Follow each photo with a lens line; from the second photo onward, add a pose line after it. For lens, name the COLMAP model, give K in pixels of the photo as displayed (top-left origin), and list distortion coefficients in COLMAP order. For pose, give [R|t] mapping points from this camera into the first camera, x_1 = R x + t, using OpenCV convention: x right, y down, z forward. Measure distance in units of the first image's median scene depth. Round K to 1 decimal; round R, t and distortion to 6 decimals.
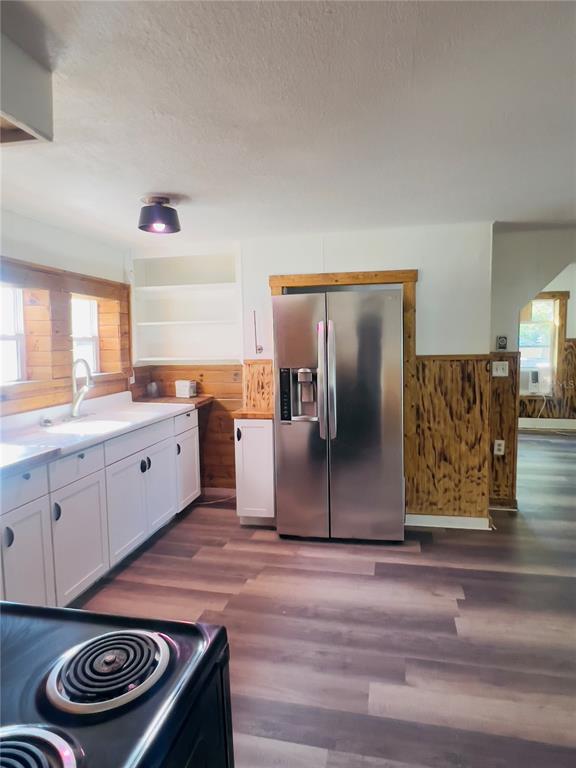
lens RADIAL K [[460.8, 0, 294.6], [0, 460.8, 380.8], [0, 0, 1]] dist [0.000012, -0.001803]
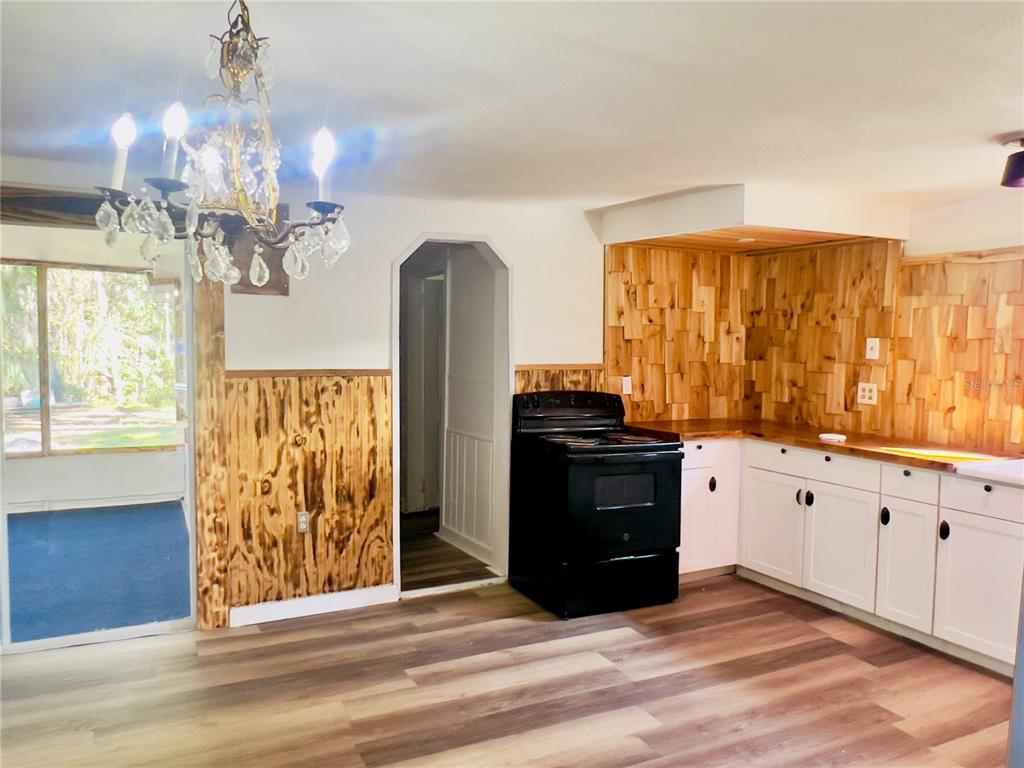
lens RADIAL K [[762.5, 0, 509.3], [0, 762.5, 388.6], [0, 0, 1]] dist [0.000386, -0.004595]
pose [[-0.772026, 0.041194, -0.634255, 0.740672], [-0.064588, 0.987647, 0.142764, -0.105950], [0.632301, 0.151183, -0.759828, 1.036759]]
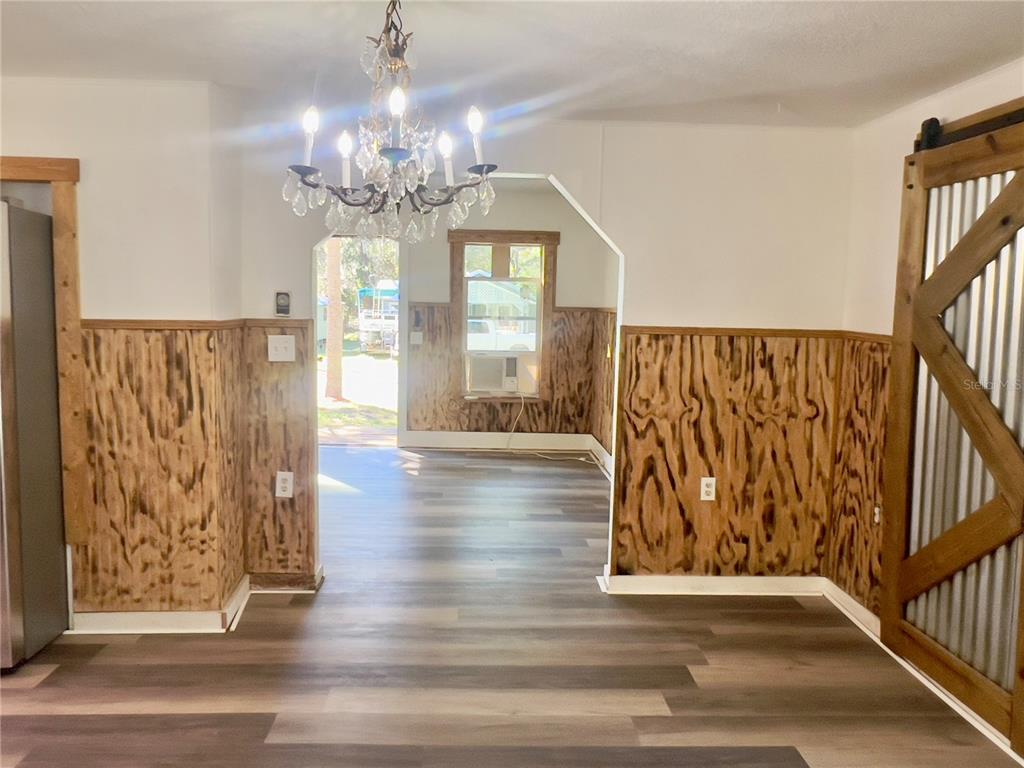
lens RADIAL K [[762.5, 0, 501.2], [0, 762.5, 375.3], [0, 0, 1]] dist [0.000386, -0.004595]
pose [[0.966944, 0.011181, 0.254744, 0.511770], [-0.012076, 0.999925, 0.001946, 0.003249], [-0.254704, -0.004958, 0.967006, 0.012989]]
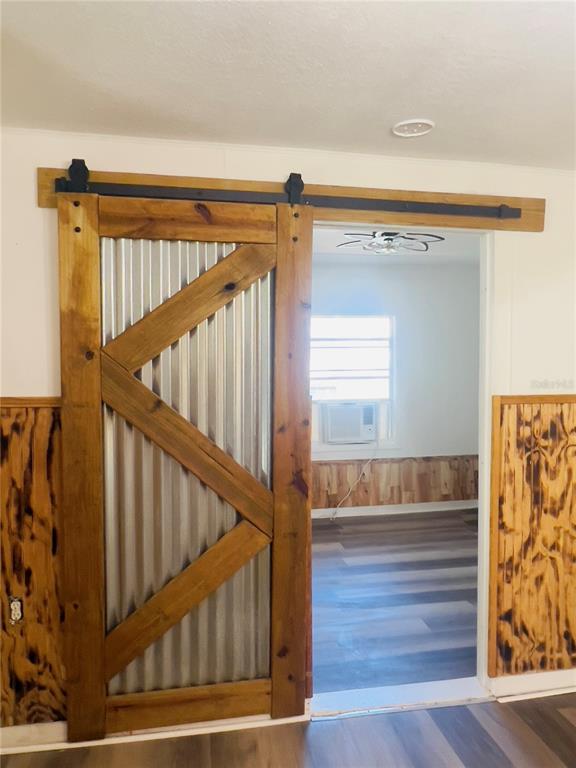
lens RADIAL K [[571.9, 0, 286.6], [0, 571.9, 385.2], [0, 0, 1]] dist [0.000386, -0.004595]
pose [[-0.382209, -0.031330, 0.923545, 0.556796], [0.095563, 0.992726, 0.073226, -0.079145], [-0.919121, 0.116245, -0.376435, 0.763916]]
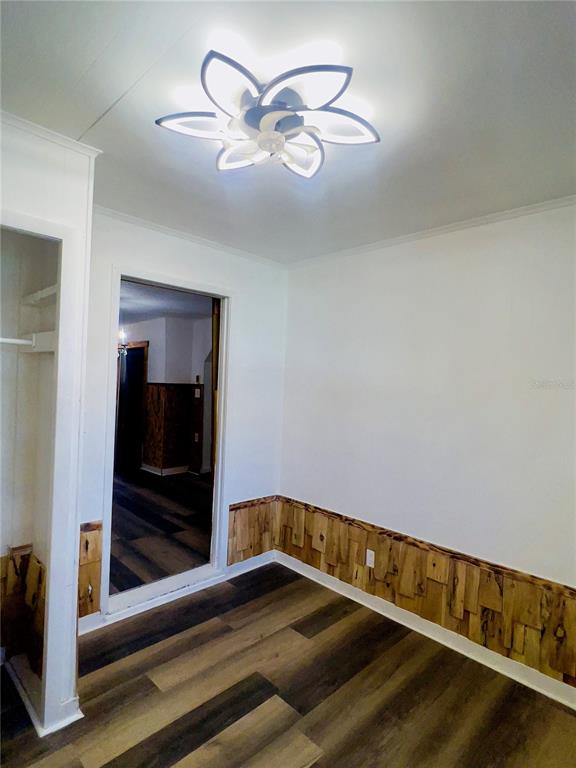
lens RADIAL K [[411.5, 0, 291.7], [0, 411.5, 385.5], [0, 0, 1]] dist [0.000767, -0.000137]
pose [[0.841897, 0.047090, -0.537580, 1.760592], [-0.098793, 0.992799, -0.067753, 0.018689], [0.530518, 0.110150, 0.840486, -0.171942]]
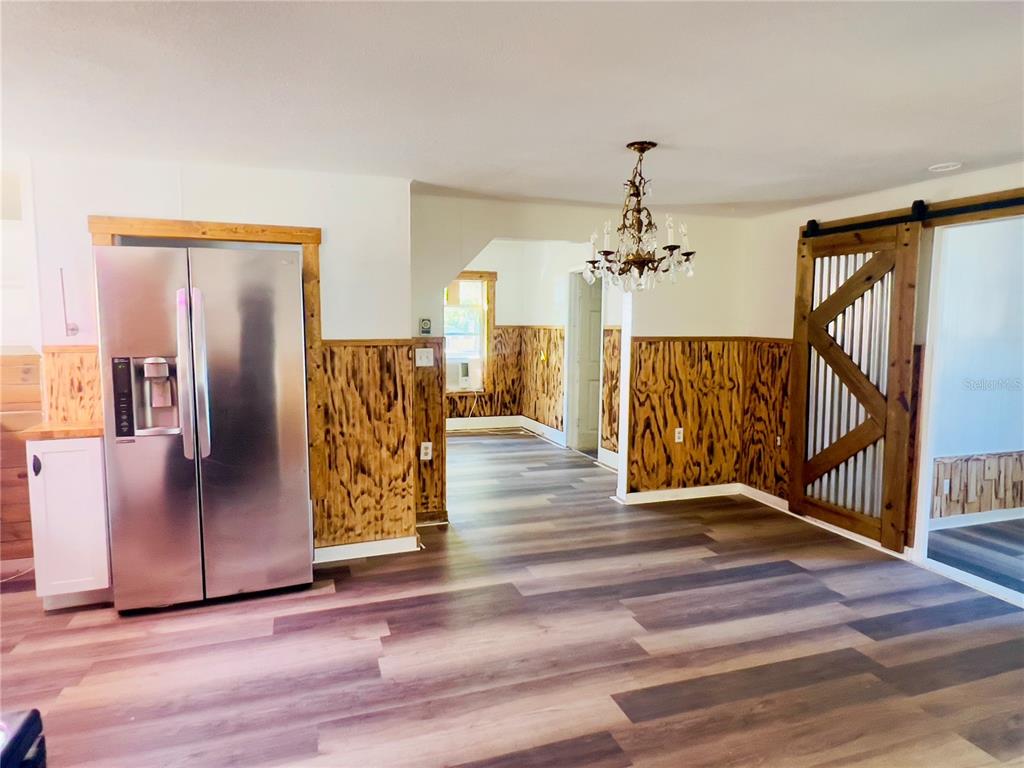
lens RADIAL K [[614.4, 0, 506.8], [0, 614.4, 379.5], [0, 0, 1]] dist [0.000012, -0.001803]
pose [[0.855948, -0.027476, 0.516332, -0.003068], [0.029623, 0.999553, 0.004081, 0.016166], [-0.516213, 0.011802, 0.856379, -0.036086]]
